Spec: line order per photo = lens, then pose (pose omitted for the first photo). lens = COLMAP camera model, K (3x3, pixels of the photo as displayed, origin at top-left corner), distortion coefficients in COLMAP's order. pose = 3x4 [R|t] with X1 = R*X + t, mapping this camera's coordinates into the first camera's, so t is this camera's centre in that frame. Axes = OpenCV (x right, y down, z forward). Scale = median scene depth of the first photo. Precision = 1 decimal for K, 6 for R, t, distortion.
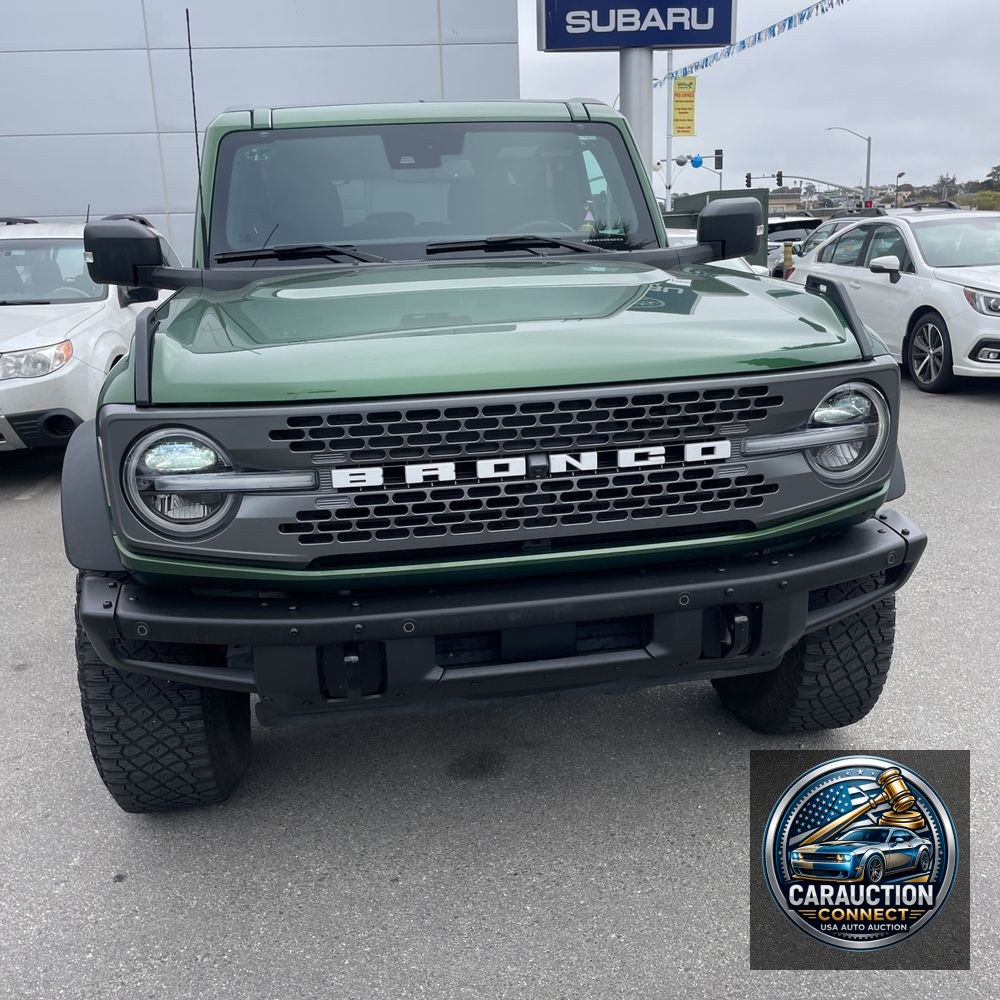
lens RADIAL K [[1030.8, 0, 499.0], [0, 1030.8, 503.3], [0, 0, 1]] dist [0.054988, 0.000000]
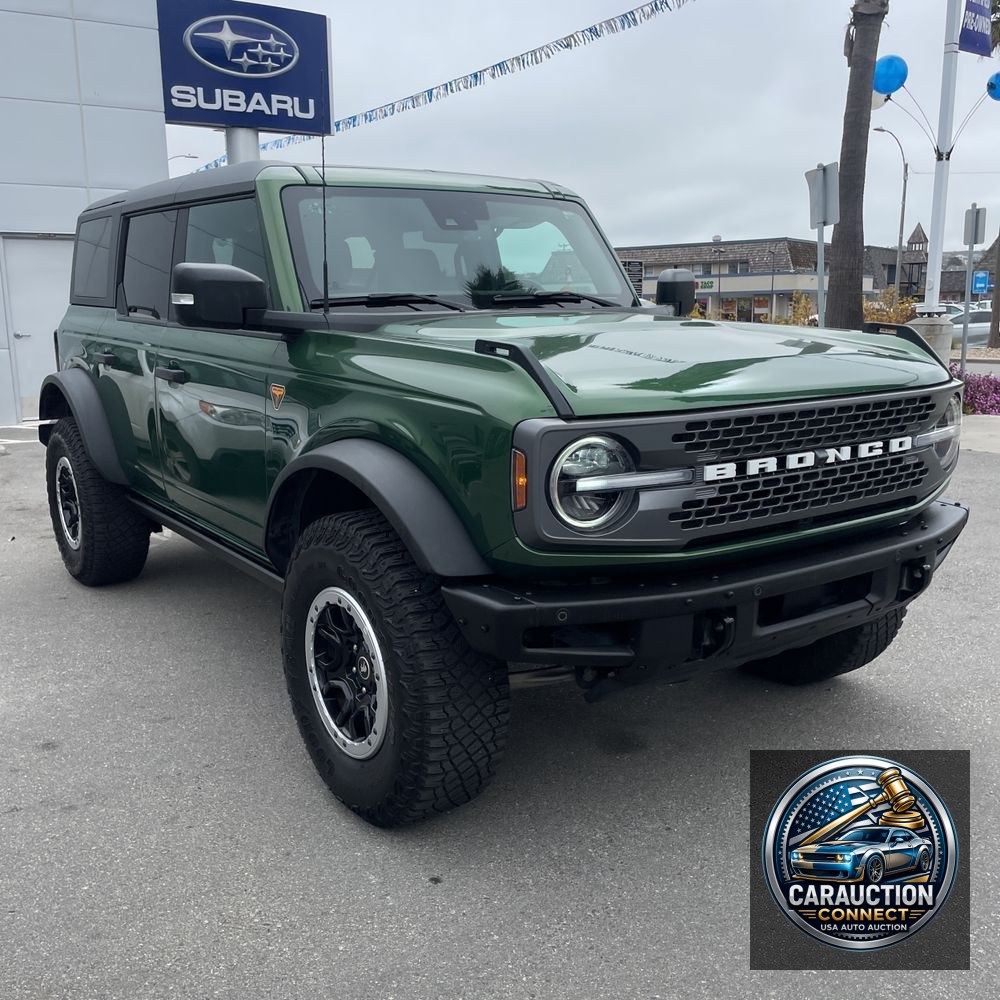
lens RADIAL K [[1030.8, 0, 495.4], [0, 1030.8, 497.4], [0, 0, 1]] dist [0.054988, 0.000000]
pose [[0.904931, -0.054919, 0.422000, -0.859533], [0.086935, 0.994583, -0.056987, 0.050106], [-0.416584, 0.088255, 0.904803, -0.000038]]
